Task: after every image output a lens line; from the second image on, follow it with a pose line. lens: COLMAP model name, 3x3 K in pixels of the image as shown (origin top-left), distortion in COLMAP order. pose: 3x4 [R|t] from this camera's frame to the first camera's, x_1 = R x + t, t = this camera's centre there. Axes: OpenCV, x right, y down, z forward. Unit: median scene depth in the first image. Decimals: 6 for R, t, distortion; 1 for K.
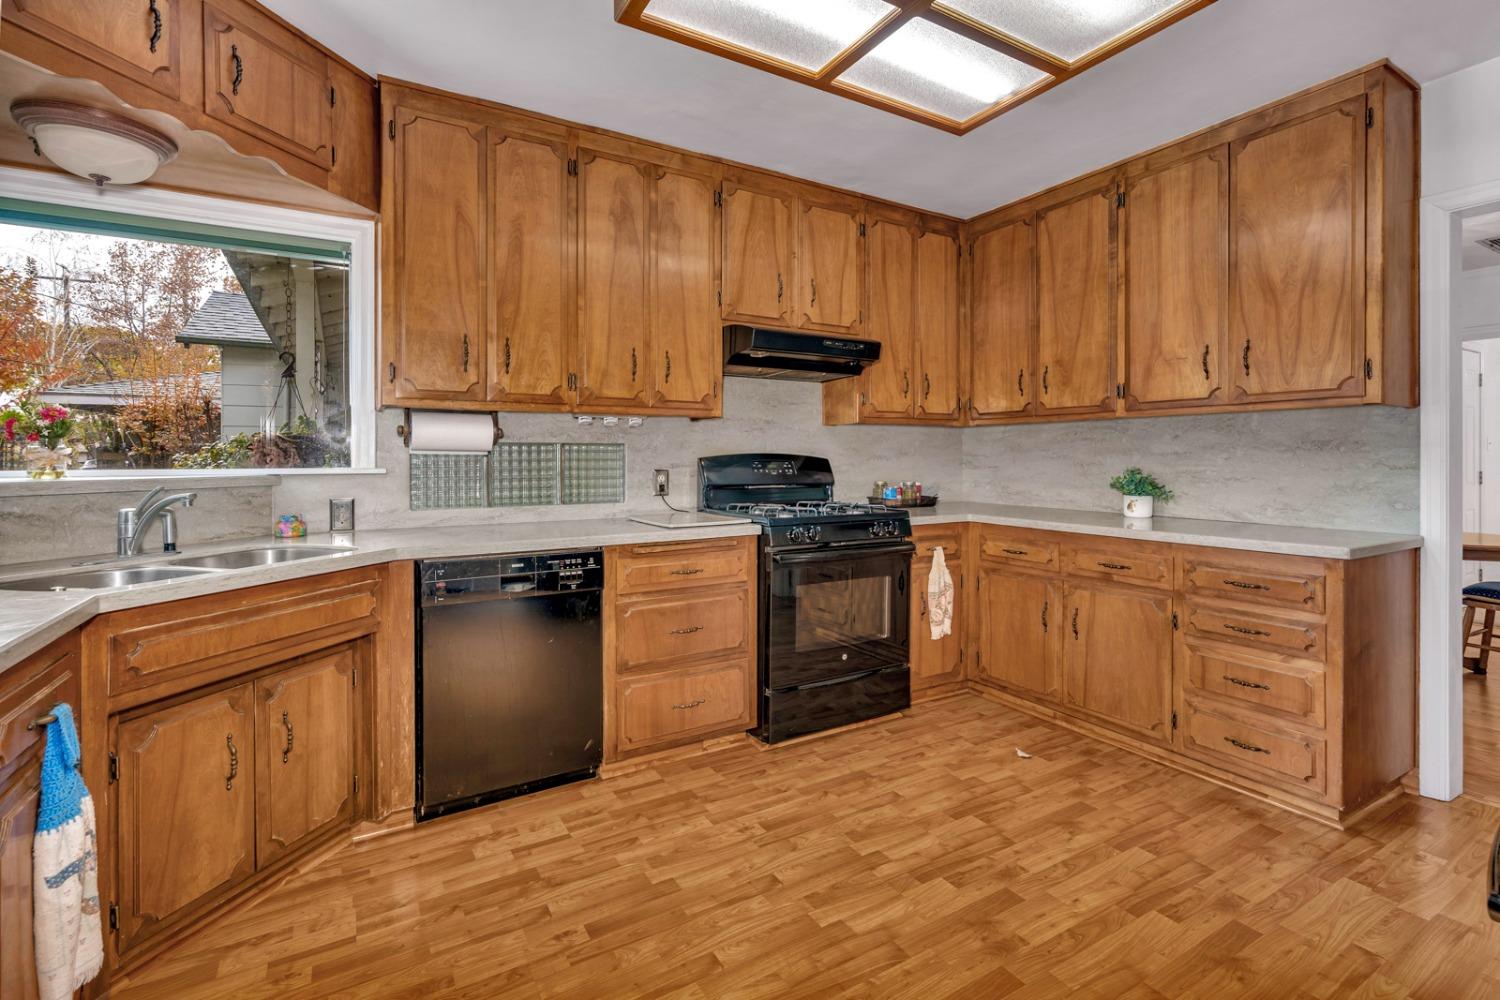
lens RADIAL K [[680.3, 0, 754.0], [0, 680.3, 459.0], [0, 0, 1]] dist [-0.012368, 0.003803]
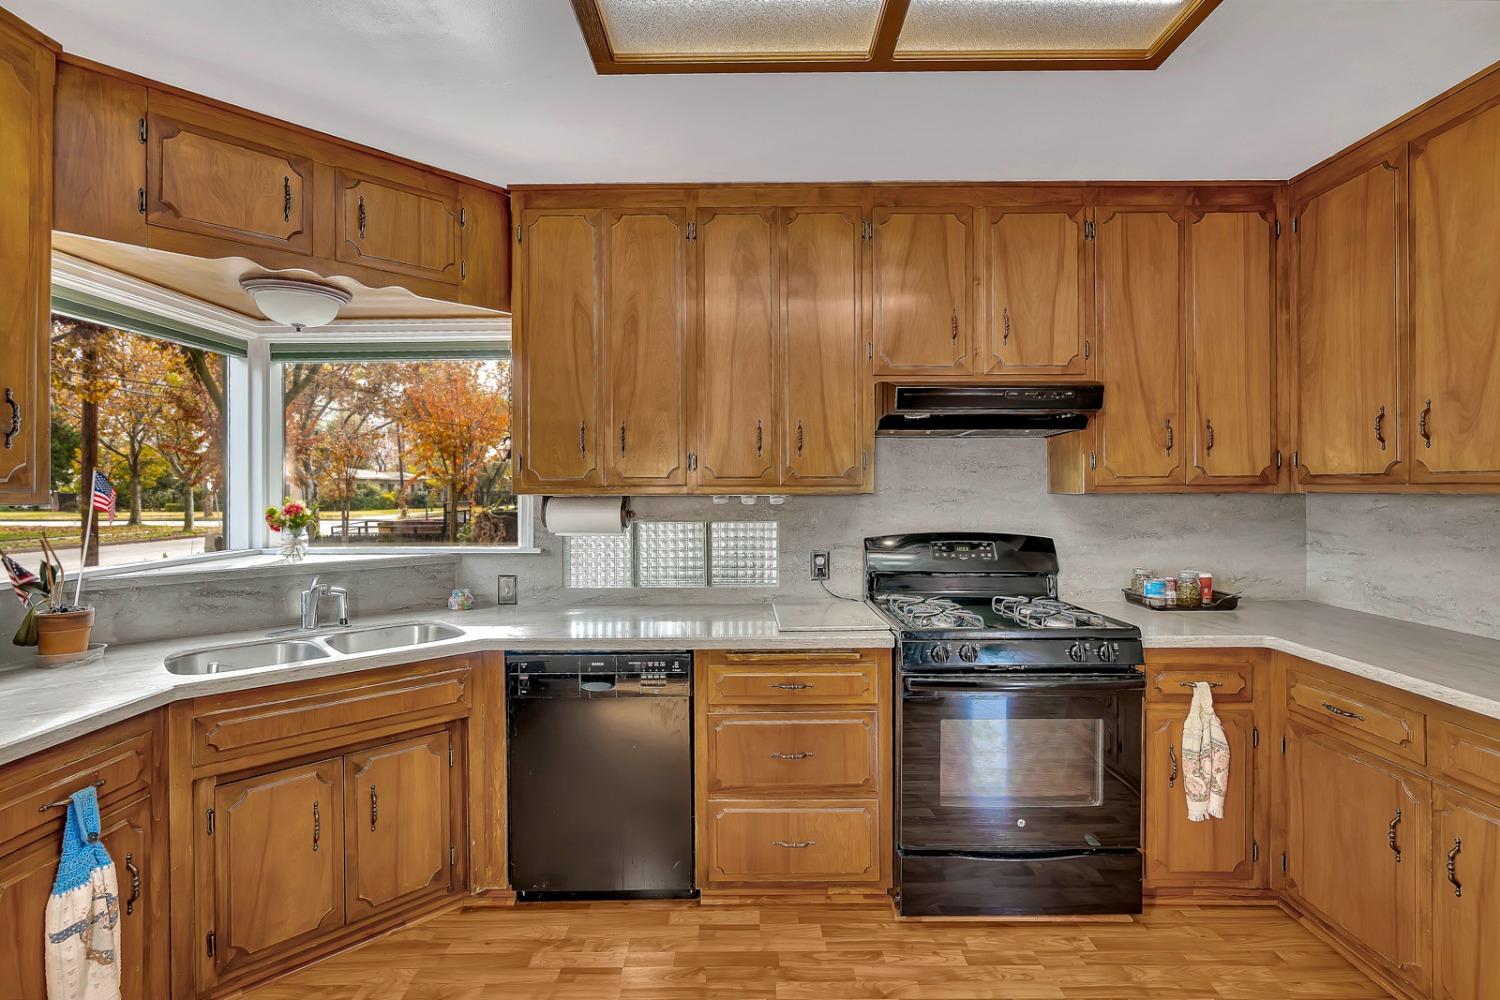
lens RADIAL K [[680.3, 0, 741.1], [0, 680.3, 487.8], [0, 0, 1]] dist [-0.012368, 0.003803]
pose [[0.860380, -0.003739, -0.509639, 0.247458], [0.002467, 0.999992, -0.003171, -0.069383], [0.509646, 0.001471, 0.860383, 0.216285]]
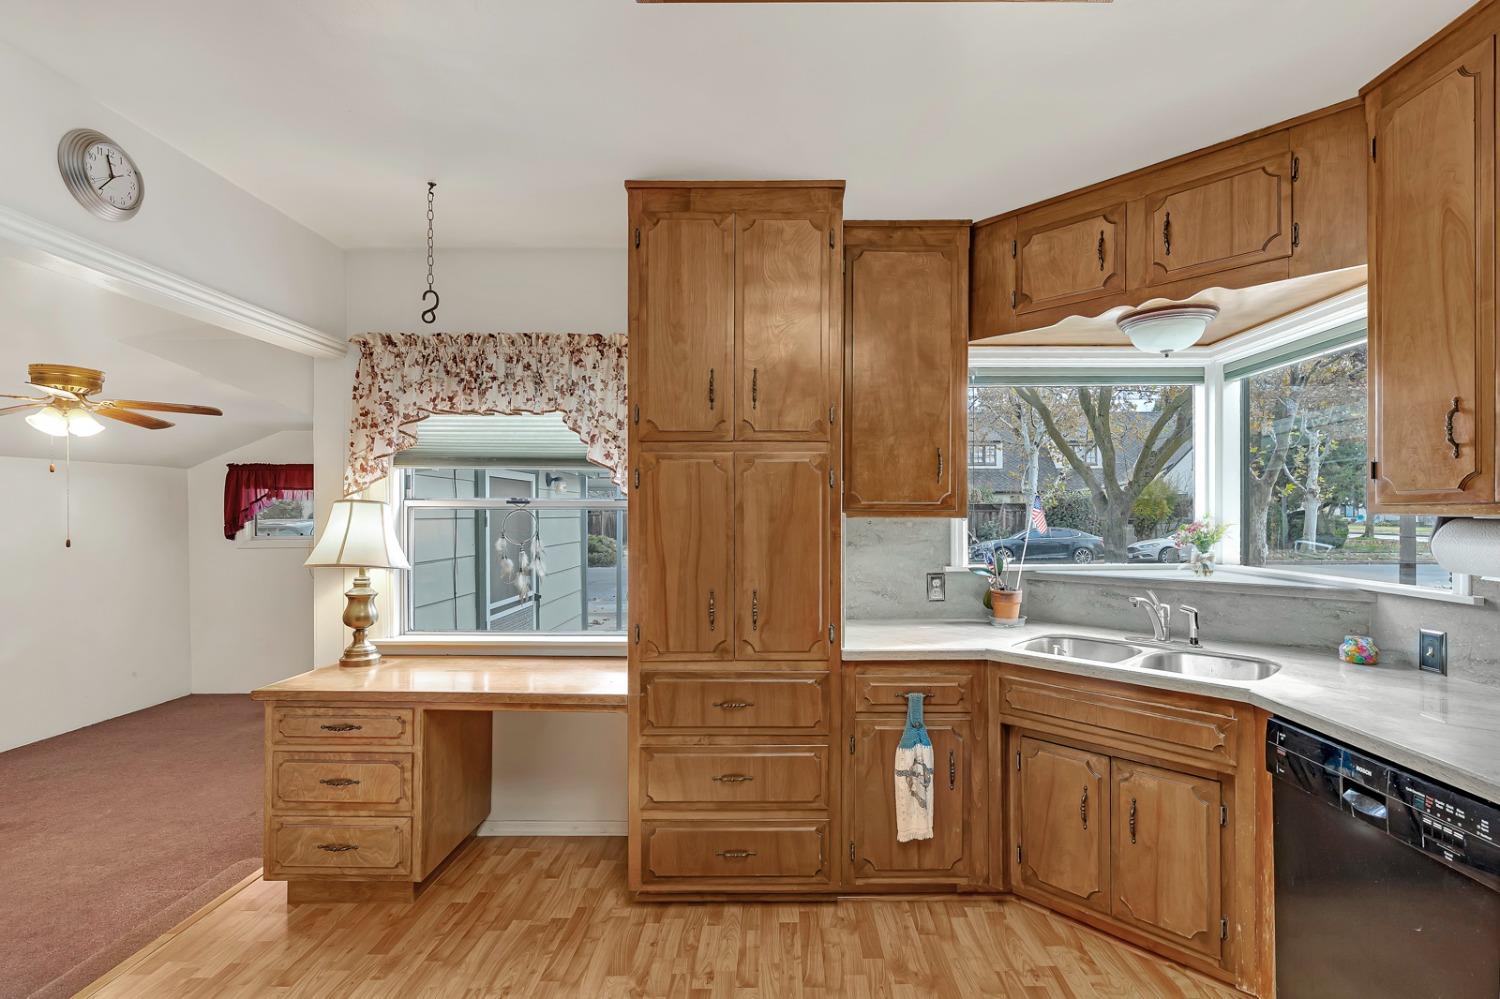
lens RADIAL K [[680.3, 0, 770.8], [0, 680.3, 511.3], [0, 0, 1]] dist [-0.012368, 0.003803]
pose [[-0.487367, 0.003726, -0.873189, 0.368950], [0.002798, 0.999992, 0.002705, -0.070472], [0.873193, -0.001125, -0.487374, 0.634158]]
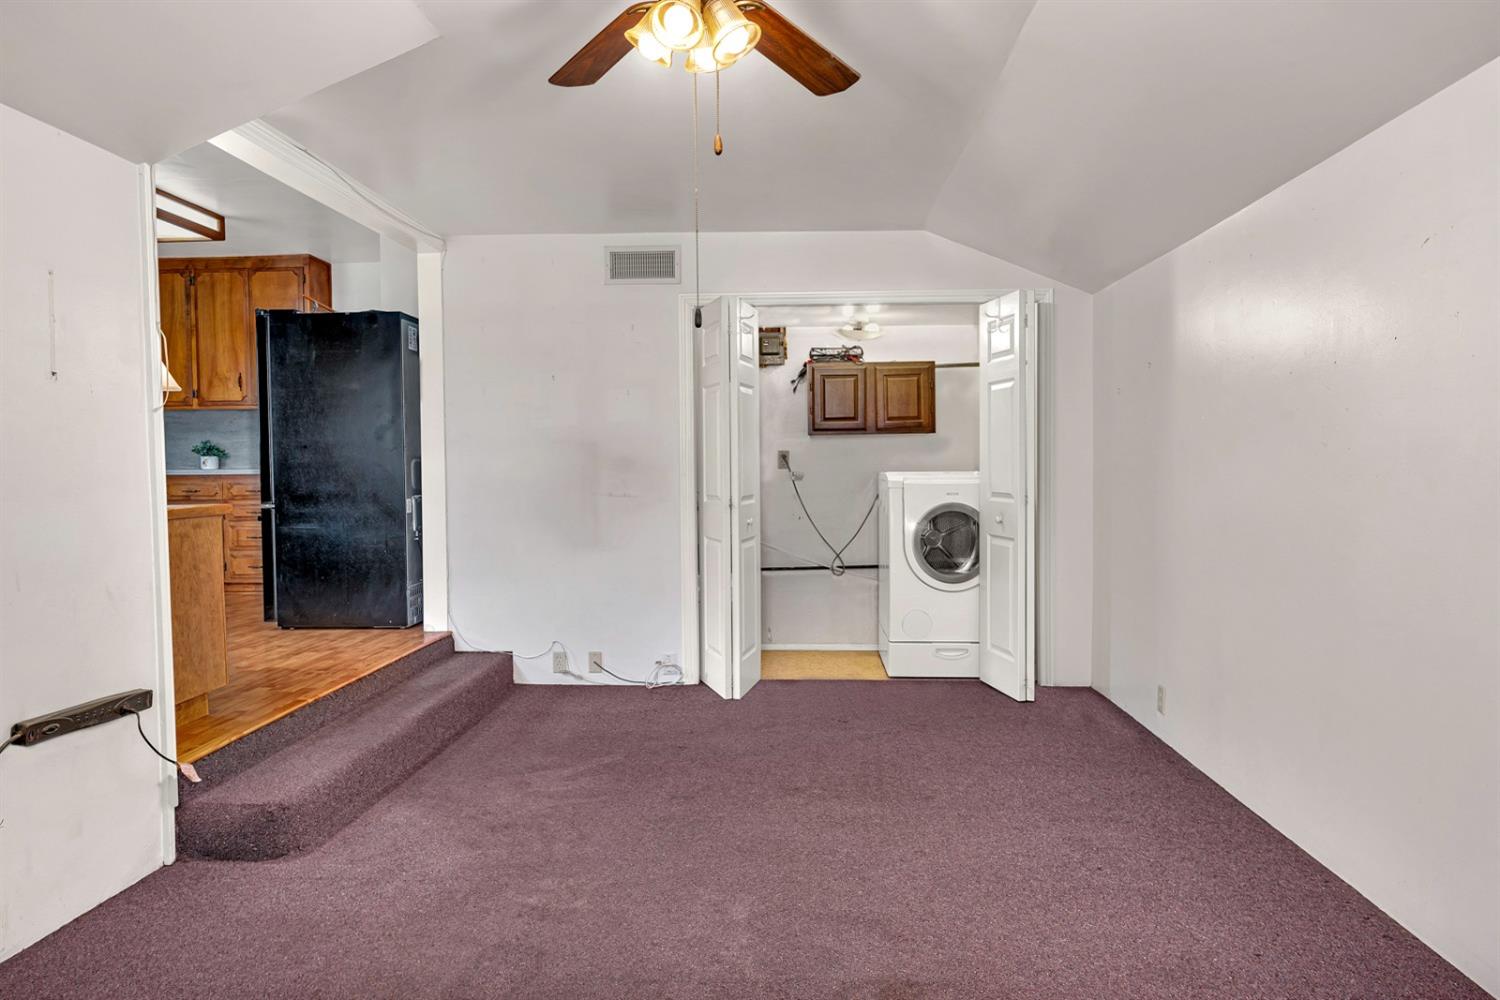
lens RADIAL K [[881.1, 0, 747.9], [0, 881.1, 497.9], [0, 0, 1]] dist [0.000932, 0.000289]
pose [[0.543359, -0.034522, 0.838790, -0.594235], [0.011320, 0.999365, 0.033797, 0.105798], [-0.839424, -0.008869, 0.543405, -1.427490]]
